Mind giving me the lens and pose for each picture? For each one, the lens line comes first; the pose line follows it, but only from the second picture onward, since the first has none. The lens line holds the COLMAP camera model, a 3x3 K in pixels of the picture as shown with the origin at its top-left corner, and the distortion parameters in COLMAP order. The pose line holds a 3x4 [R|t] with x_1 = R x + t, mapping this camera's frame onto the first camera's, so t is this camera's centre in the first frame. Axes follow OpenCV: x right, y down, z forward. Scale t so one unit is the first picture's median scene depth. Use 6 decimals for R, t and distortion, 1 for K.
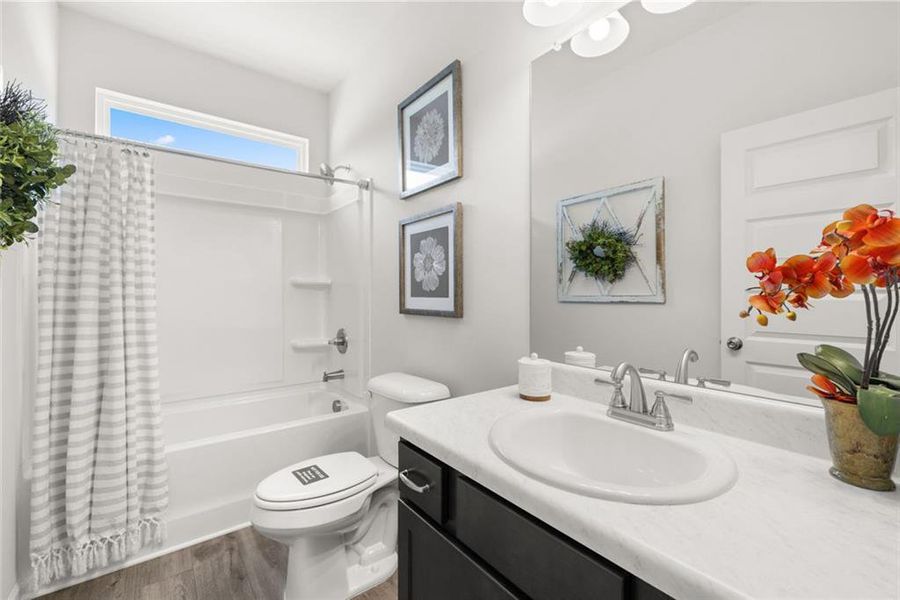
lens RADIAL K [[364.9, 0, 435.0], [0, 364.9, 294.8], [0, 0, 1]] dist [-0.000718, -0.000097]
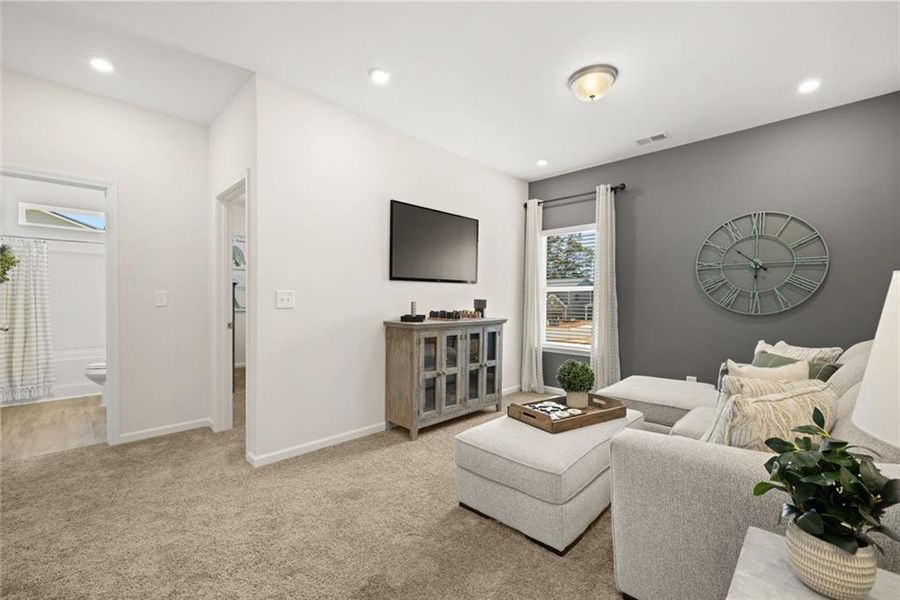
lens RADIAL K [[378.3, 0, 449.0], [0, 378.3, 304.0], [0, 0, 1]] dist [-0.002419, -0.000215]
pose [[0.989788, 0.003415, 0.142509, 1.605092], [-0.005410, 0.999893, 0.013612, -0.009090], [-0.142448, -0.014244, 0.989700, -1.984376]]
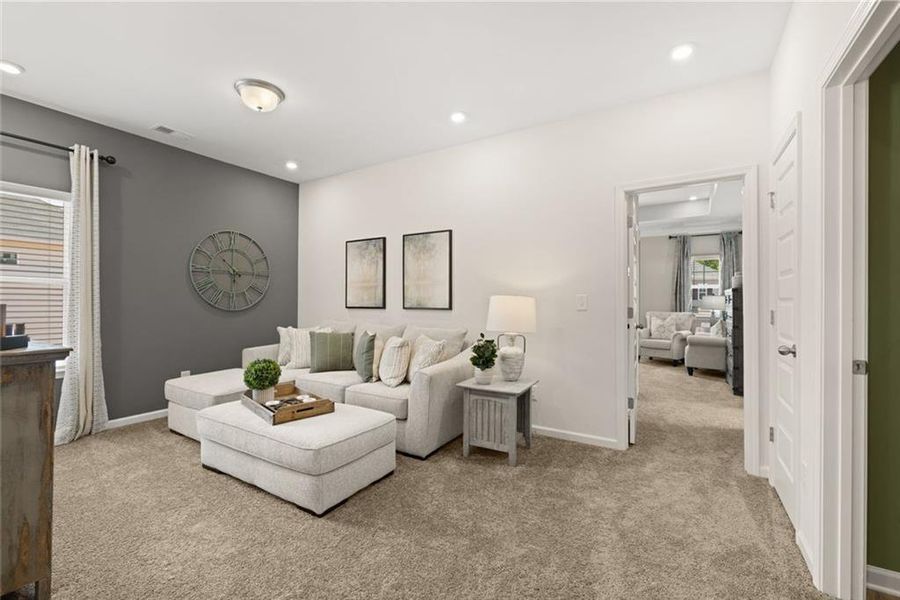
lens RADIAL K [[384.8, 0, 445.8], [0, 384.8, 298.7], [0, 0, 1]] dist [-0.001547, -0.000104]
pose [[-0.359583, 0.003258, 0.933107, 0.508274], [-0.007086, 0.999956, -0.006222, -0.007500], [-0.933086, -0.008850, -0.359544, -0.620251]]
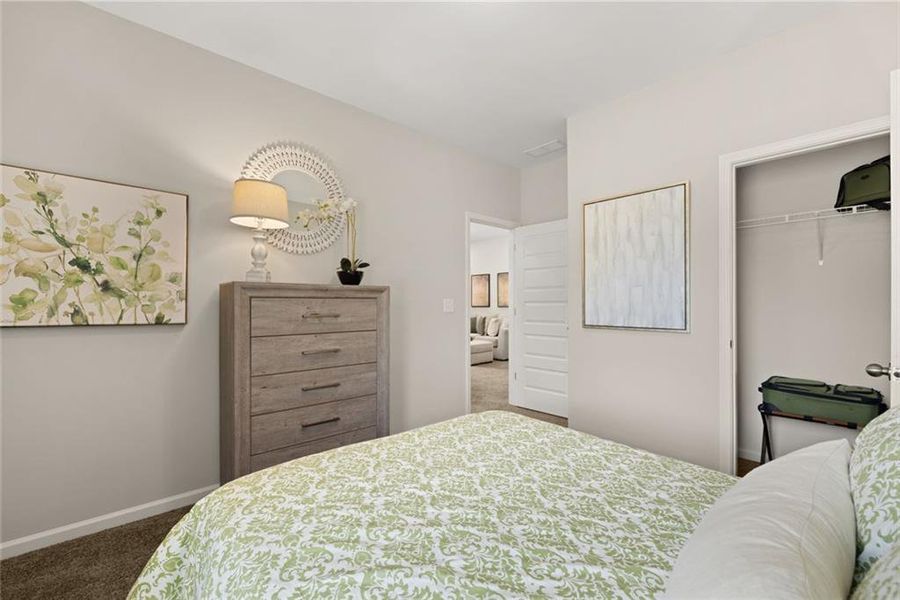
lens RADIAL K [[378.7, 0, 447.2], [0, 378.7, 296.6], [0, 0, 1]] dist [-0.002598, -0.000276]
pose [[-0.093602, 0.012716, 0.995528, -2.313224], [-0.002073, 0.999914, -0.012966, -0.030156], [-0.995608, -0.003277, -0.093568, -0.048497]]
